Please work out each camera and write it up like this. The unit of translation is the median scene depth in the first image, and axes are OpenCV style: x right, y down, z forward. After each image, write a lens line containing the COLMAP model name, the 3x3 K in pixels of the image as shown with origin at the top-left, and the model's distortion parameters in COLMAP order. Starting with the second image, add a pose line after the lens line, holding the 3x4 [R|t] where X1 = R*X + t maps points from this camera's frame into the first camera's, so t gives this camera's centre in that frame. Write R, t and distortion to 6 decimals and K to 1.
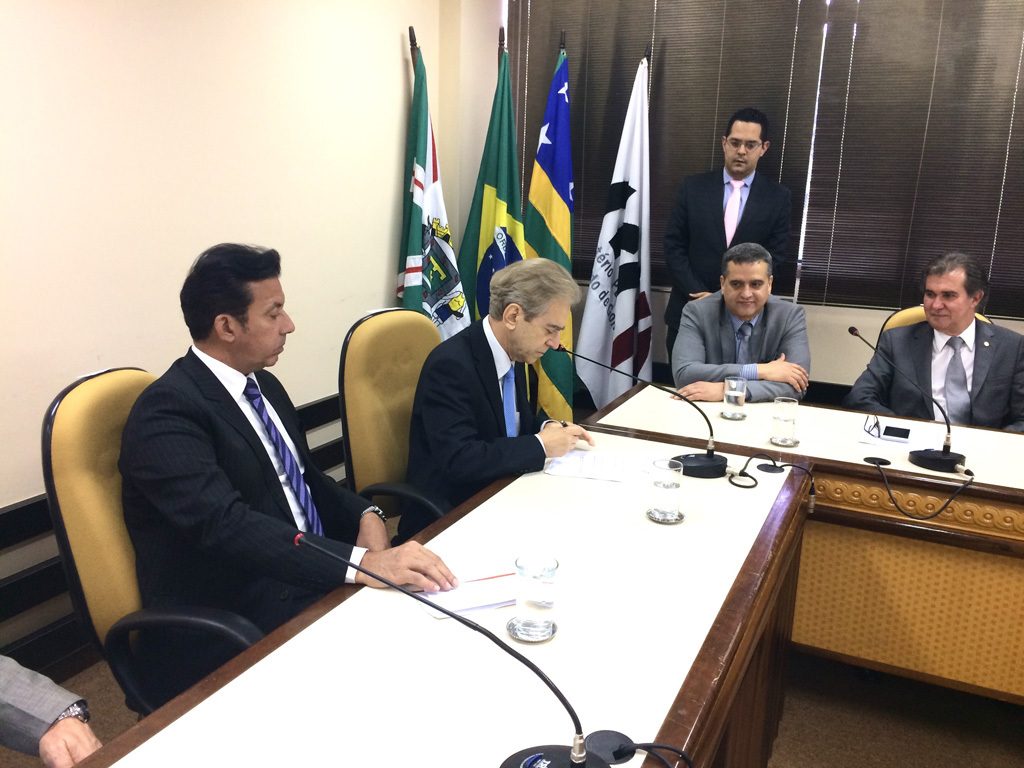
lens RADIAL K [[882.5, 0, 512.0], [0, 882.5, 384.0], [0, 0, 1]] dist [0.064186, -0.002510]
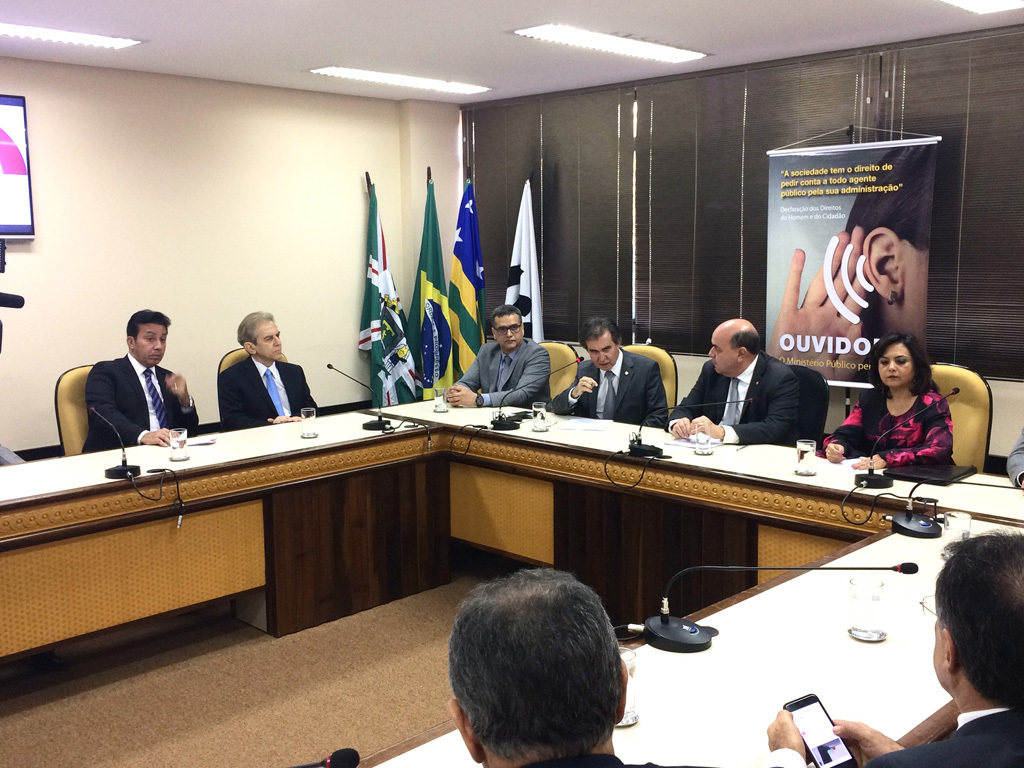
lens RADIAL K [[1045.1, 0, 512.0], [0, 1045.1, 384.0], [0, 0, 1]] dist [0.013730, 0.013762]
pose [[0.943363, 0.004536, -0.331731, 0.681052], [-0.040064, 0.994146, -0.100338, 0.124371], [0.329334, 0.107946, 0.938023, -0.532747]]
